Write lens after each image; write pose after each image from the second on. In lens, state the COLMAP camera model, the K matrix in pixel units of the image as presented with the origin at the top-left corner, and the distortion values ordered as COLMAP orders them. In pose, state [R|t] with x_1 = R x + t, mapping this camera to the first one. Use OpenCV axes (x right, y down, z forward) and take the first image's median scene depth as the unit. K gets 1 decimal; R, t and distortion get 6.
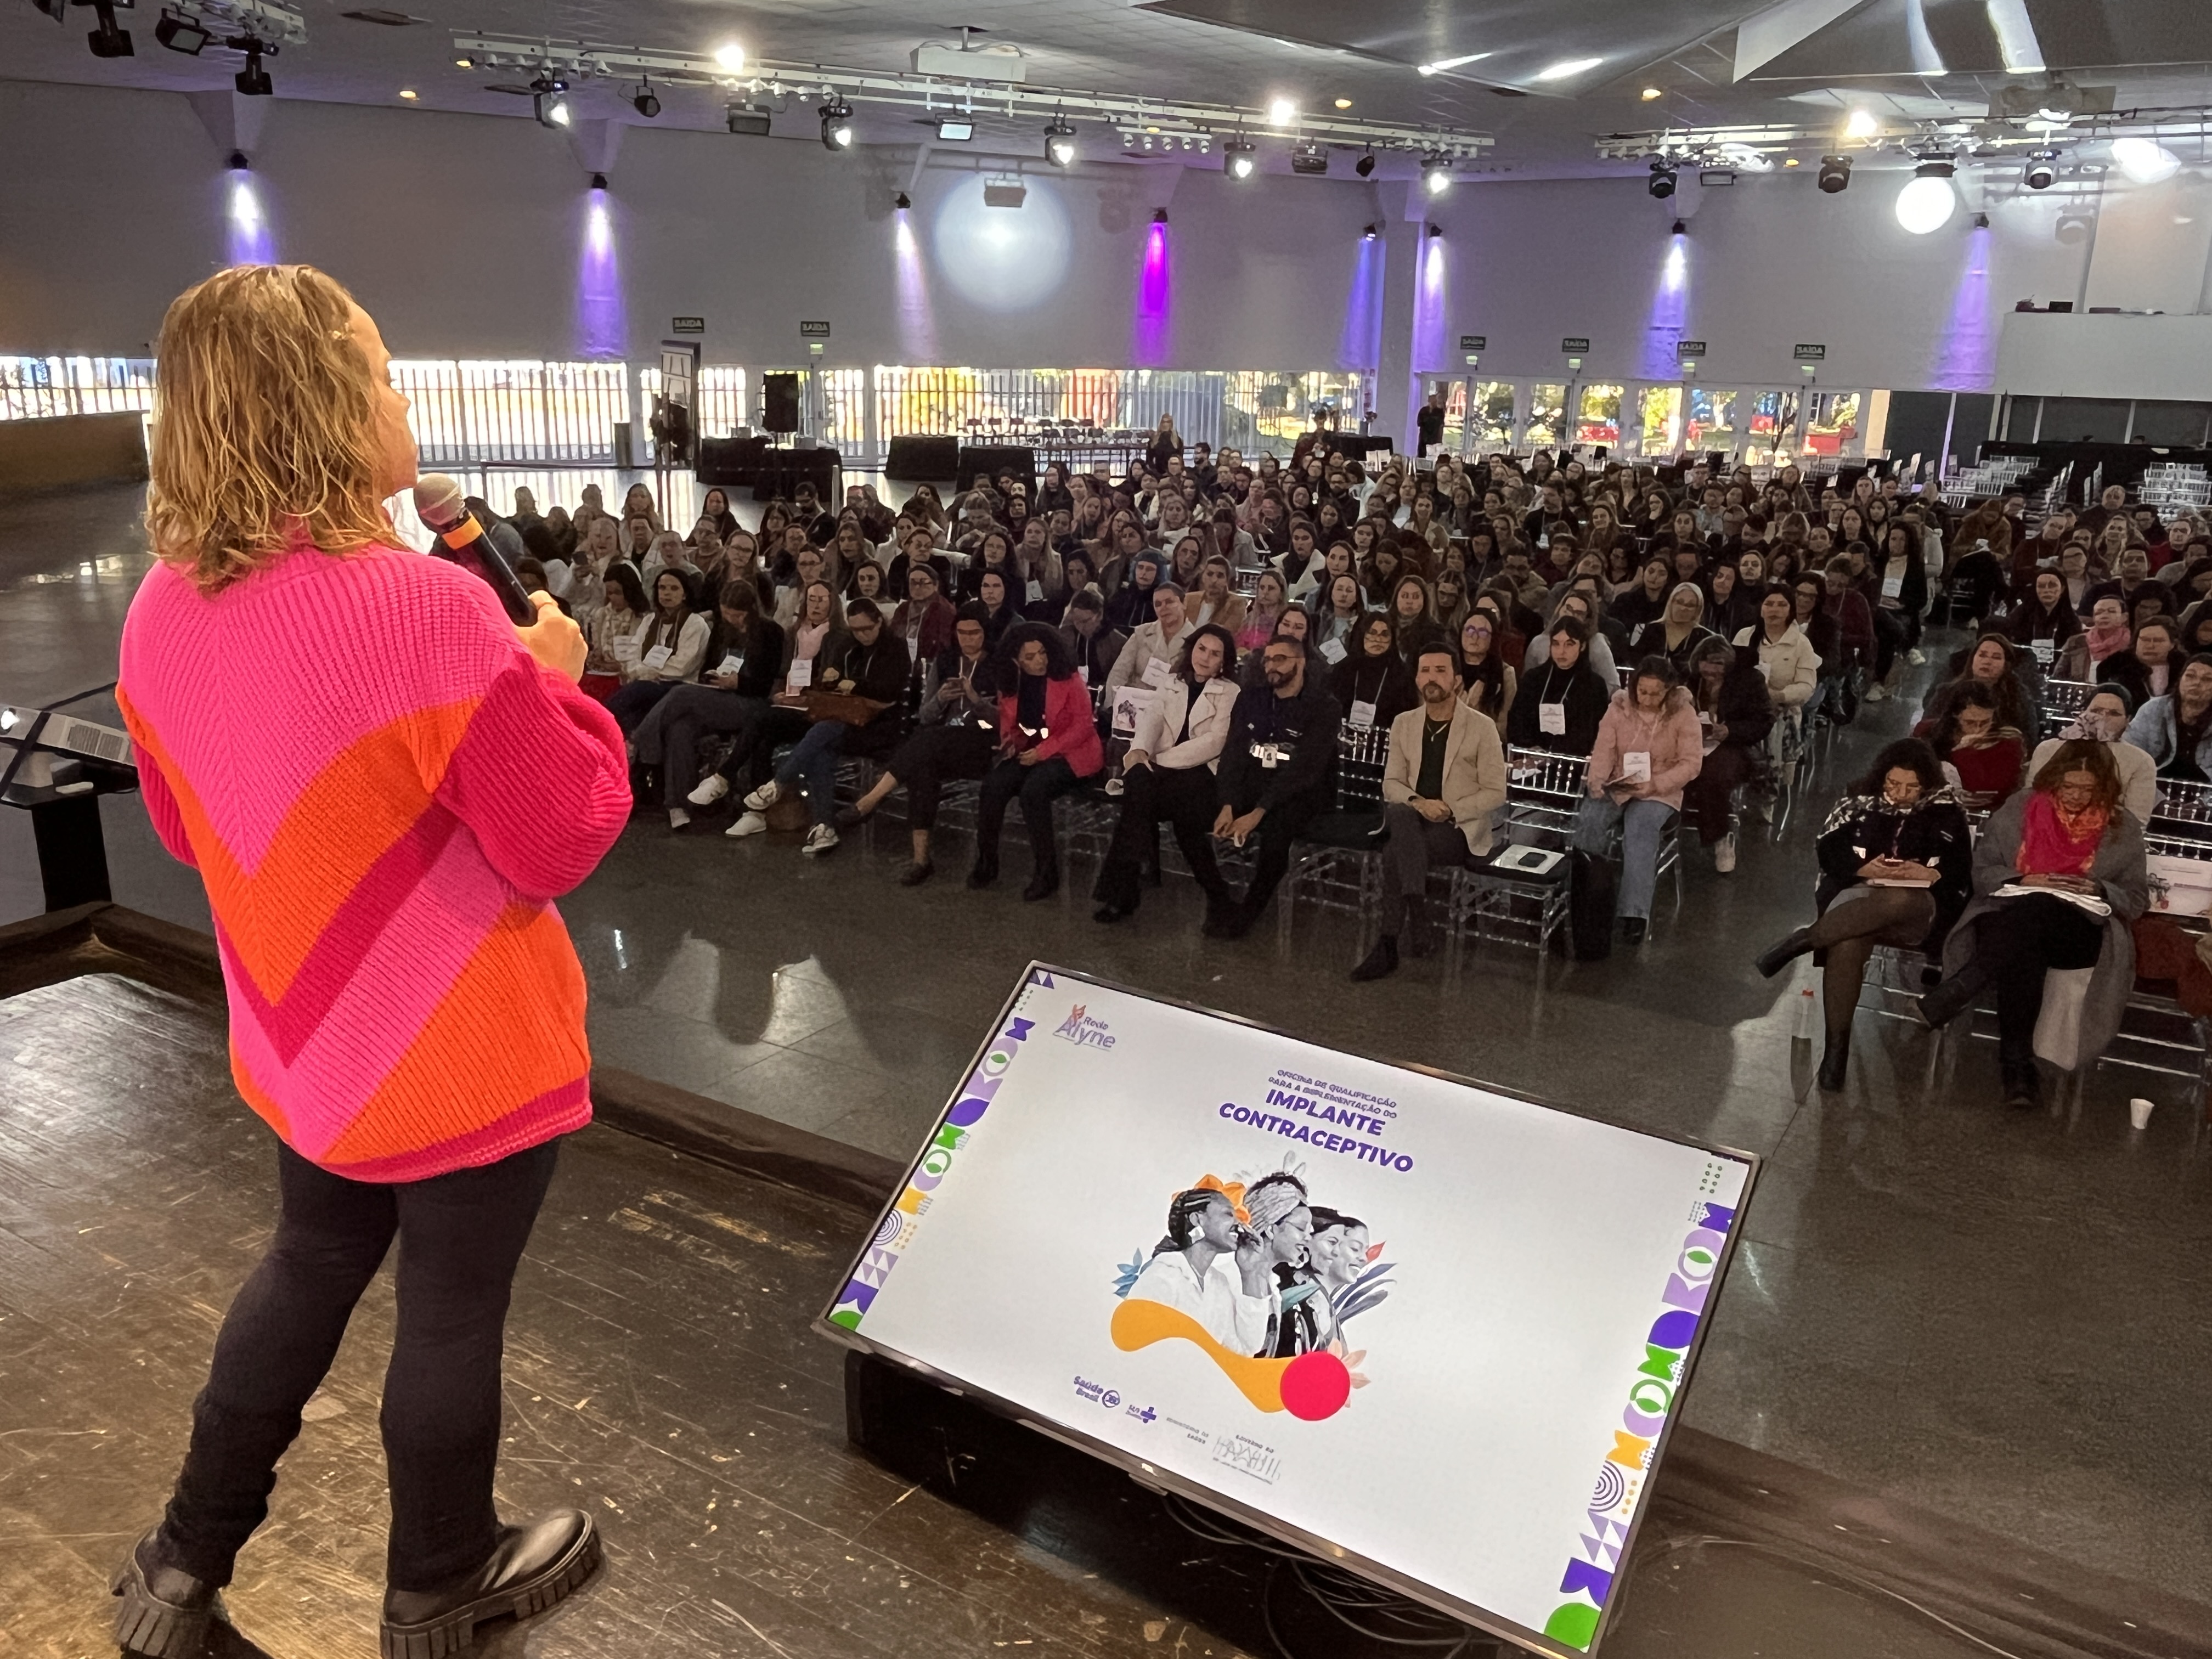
lens RADIAL K [[1674.9, 0, 1125.2], [0, 1674.9, 819.7], [0, 0, 1]] dist [0.043432, -0.055562]
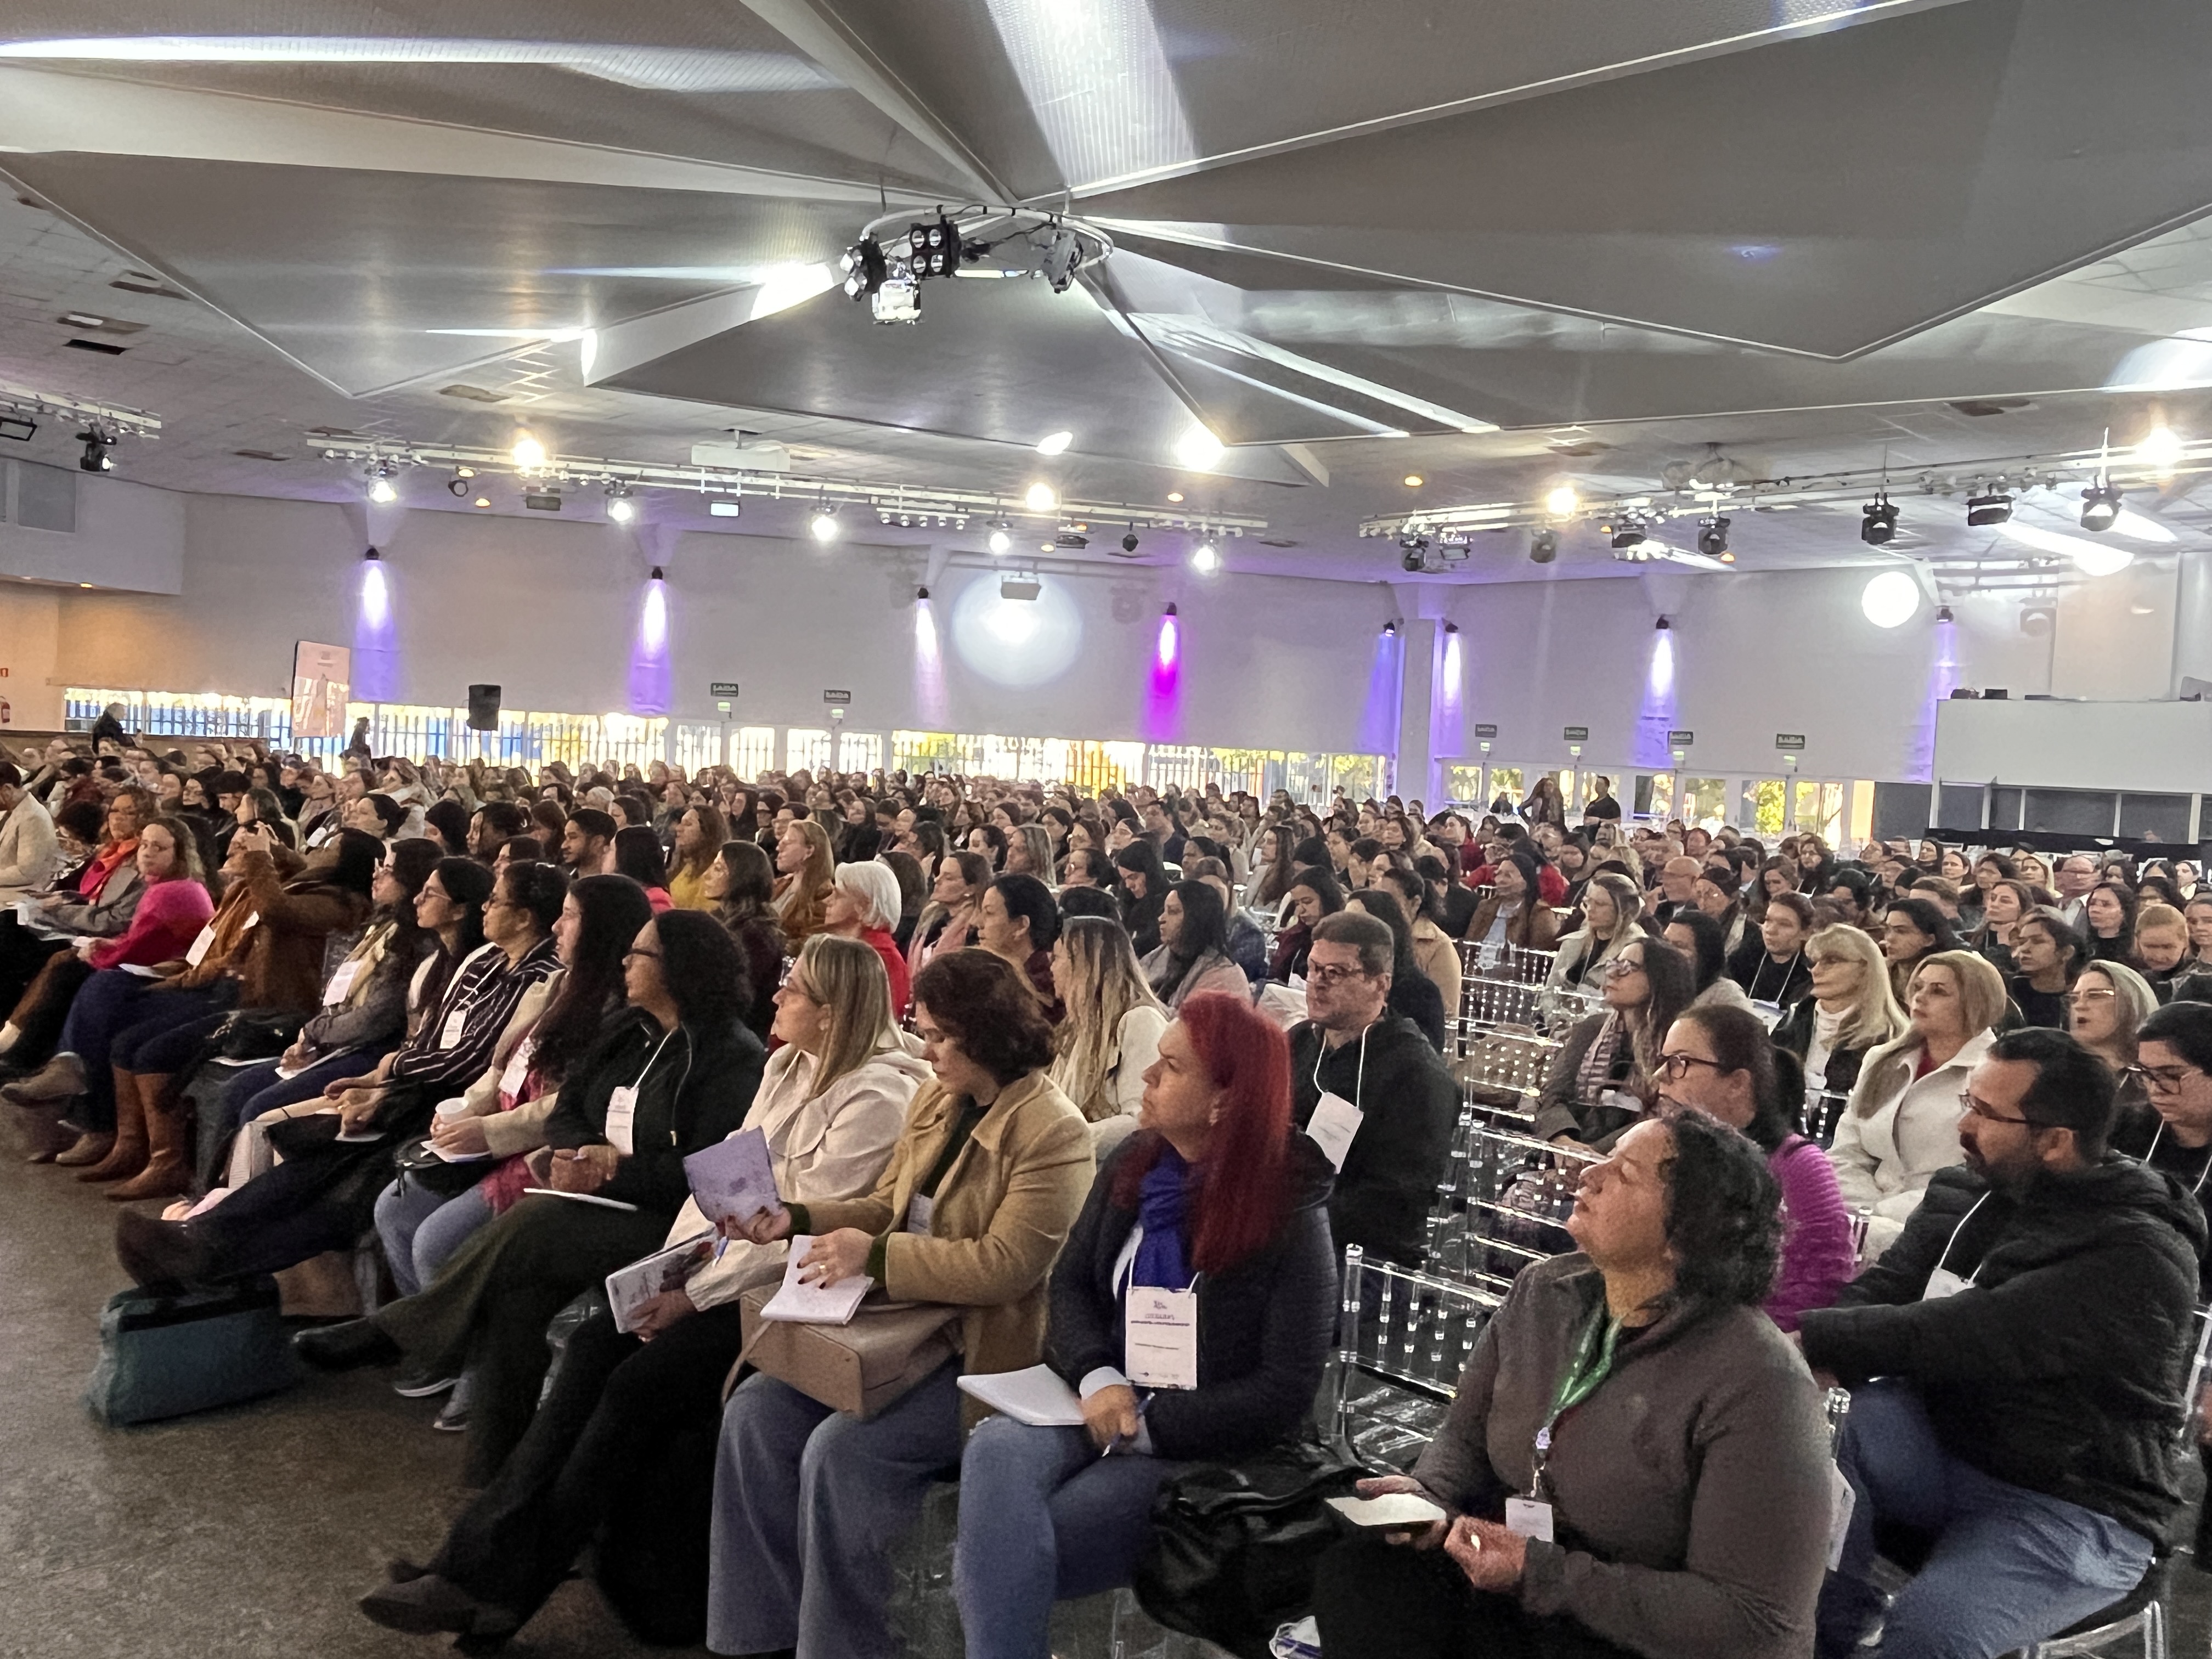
lens RADIAL K [[1670.6, 0, 1092.8], [0, 1670.6, 825.4], [0, 0, 1]] dist [-0.007621, 0.009799]
pose [[0.961901, 0.038680, -0.270649, 0.463606], [-0.103100, 0.968175, -0.228053, 0.053941], [0.253215, 0.247268, 0.935276, 0.002974]]
